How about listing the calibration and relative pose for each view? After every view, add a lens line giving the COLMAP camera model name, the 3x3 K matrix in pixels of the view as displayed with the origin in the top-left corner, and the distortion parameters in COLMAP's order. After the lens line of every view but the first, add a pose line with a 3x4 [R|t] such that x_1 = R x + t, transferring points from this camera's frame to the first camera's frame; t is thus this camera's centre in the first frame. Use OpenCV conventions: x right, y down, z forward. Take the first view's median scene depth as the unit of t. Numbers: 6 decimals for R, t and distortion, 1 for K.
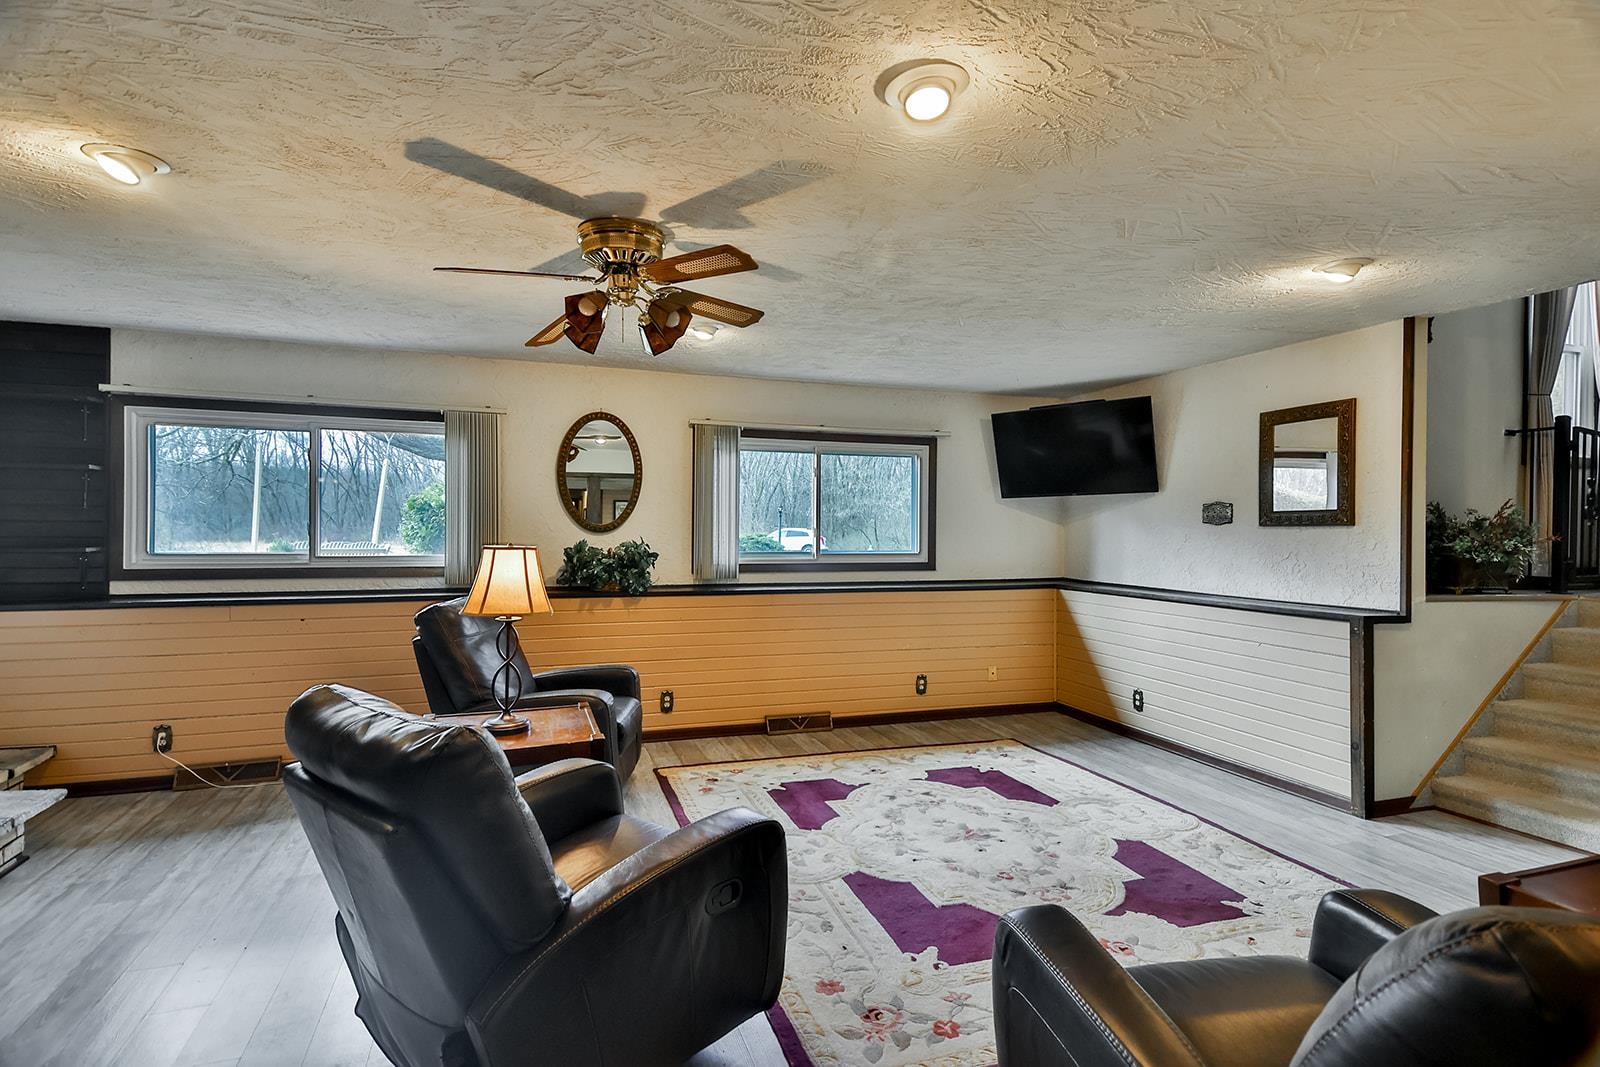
lens RADIAL K [[821.4, 0, 805.3], [0, 821.4, 524.7], [0, 0, 1]] dist [0.044596, -0.000608]
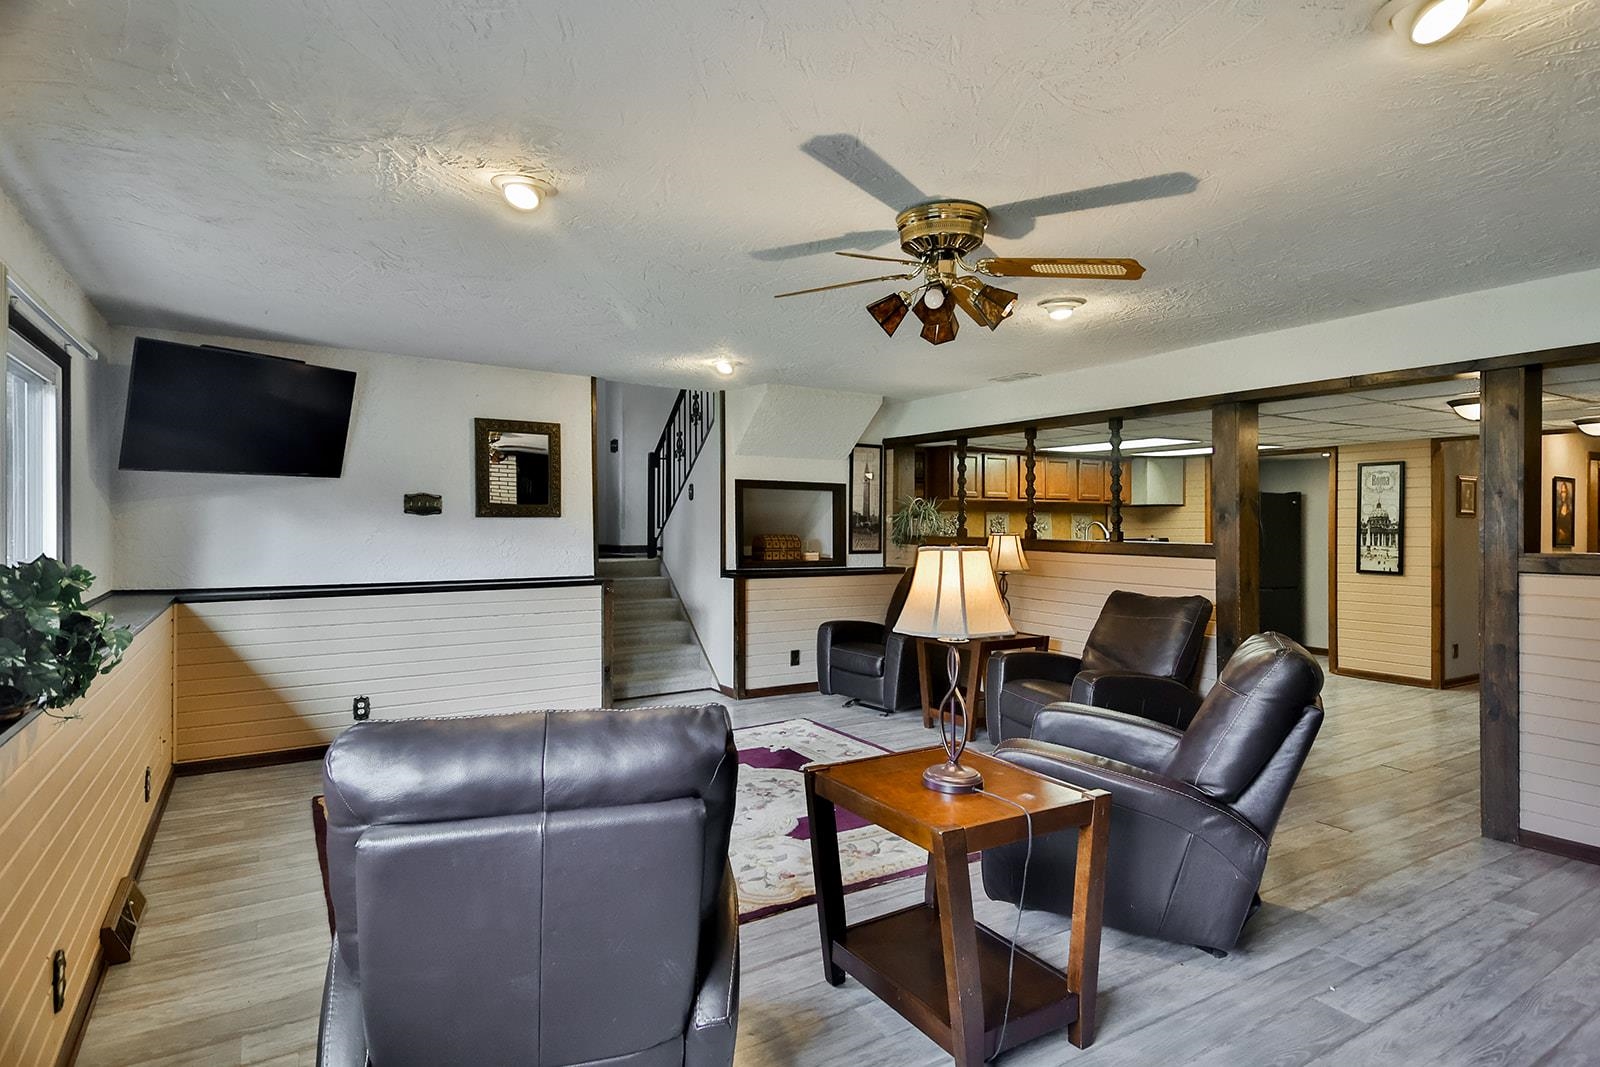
lens RADIAL K [[821.4, 0, 805.3], [0, 821.4, 524.7], [0, 0, 1]] dist [0.044596, -0.000608]
pose [[-0.221001, -0.009188, 0.975230, -0.666971], [-0.008639, 0.999935, 0.007463, -0.000136], [-0.975235, -0.006776, -0.221066, 0.811161]]
